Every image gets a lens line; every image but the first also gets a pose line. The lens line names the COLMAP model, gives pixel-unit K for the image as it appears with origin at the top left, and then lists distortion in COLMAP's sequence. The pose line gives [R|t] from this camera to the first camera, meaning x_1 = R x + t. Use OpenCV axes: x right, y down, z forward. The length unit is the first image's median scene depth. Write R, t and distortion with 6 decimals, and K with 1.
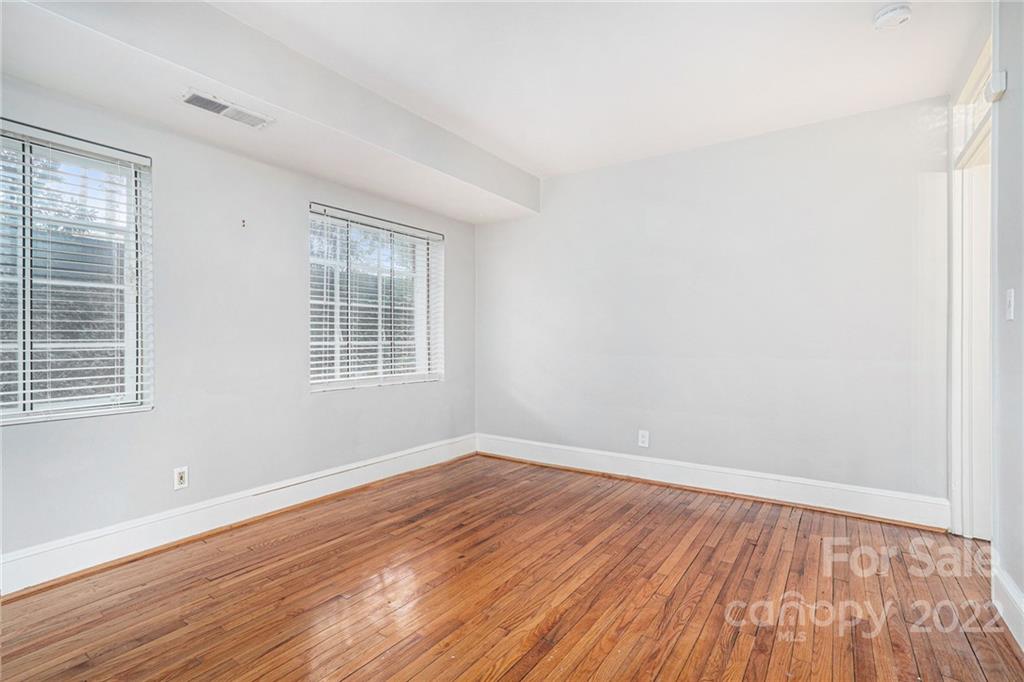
lens RADIAL K [[479.0, 0, 507.8], [0, 479.0, 354.2], [0, 0, 1]] dist [-0.040054, 0.036064]
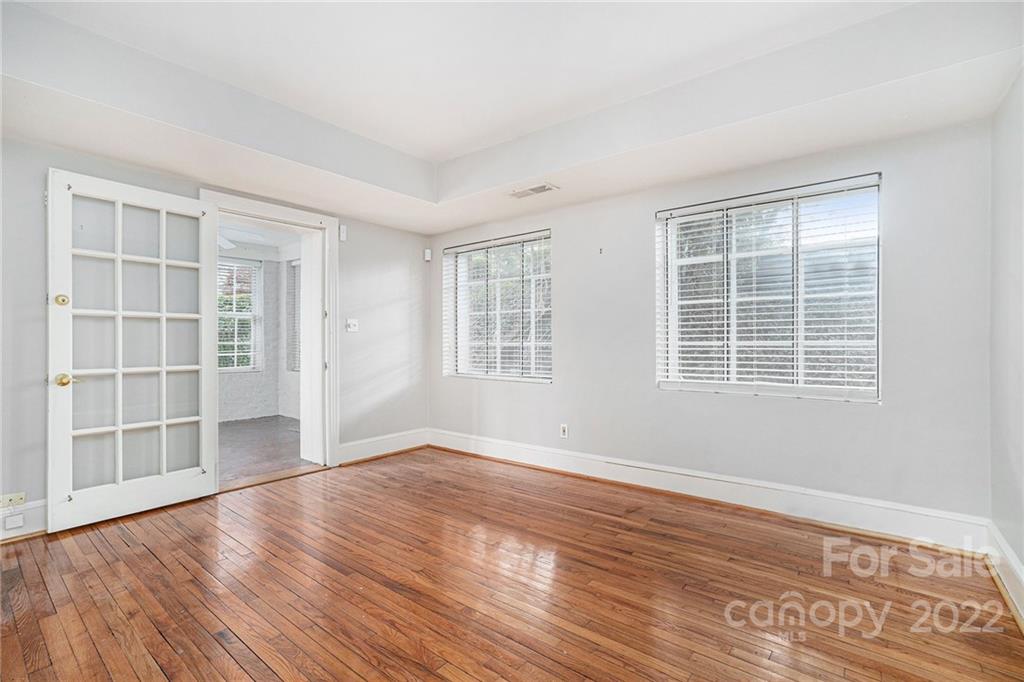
lens RADIAL K [[484.2, 0, 500.6], [0, 484.2, 342.5], [0, 0, 1]] dist [-0.060003, 0.038034]
pose [[-0.074798, 0.006200, -0.997179, 0.734251], [-0.025111, 0.999652, 0.008099, -0.025042], [0.996882, 0.025646, -0.074616, 0.764723]]
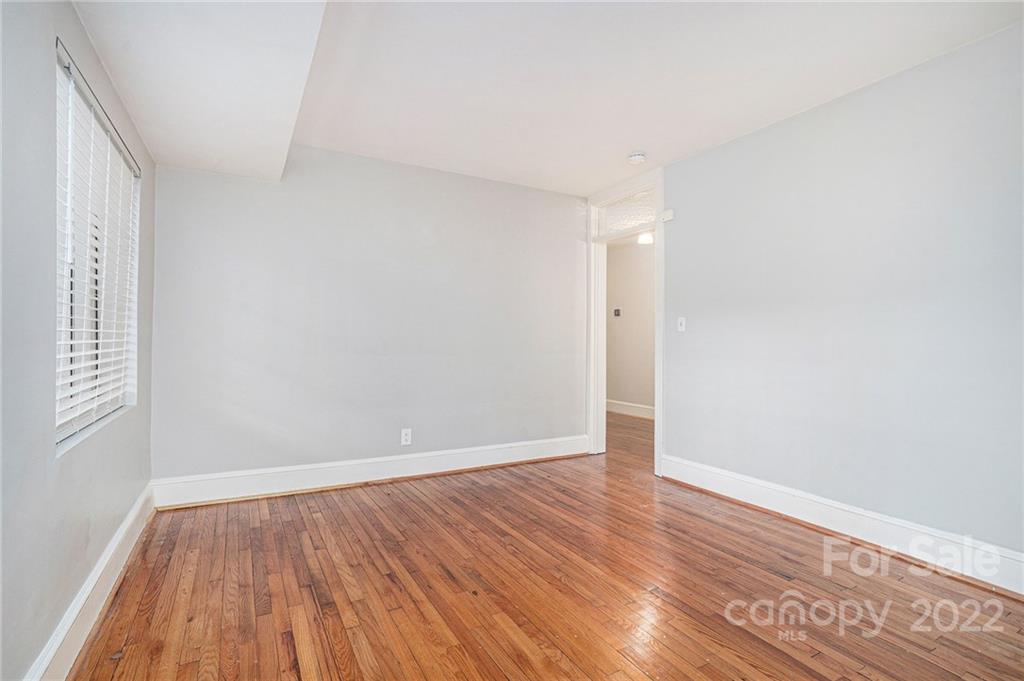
lens RADIAL K [[484.2, 0, 500.6], [0, 484.2, 342.0], [0, 0, 1]] dist [-0.060003, 0.038034]
pose [[0.444737, 0.003766, 0.895653, -0.663289], [0.015950, 0.999799, -0.012124, -0.007709], [-0.895519, 0.019677, 0.444588, 0.452528]]
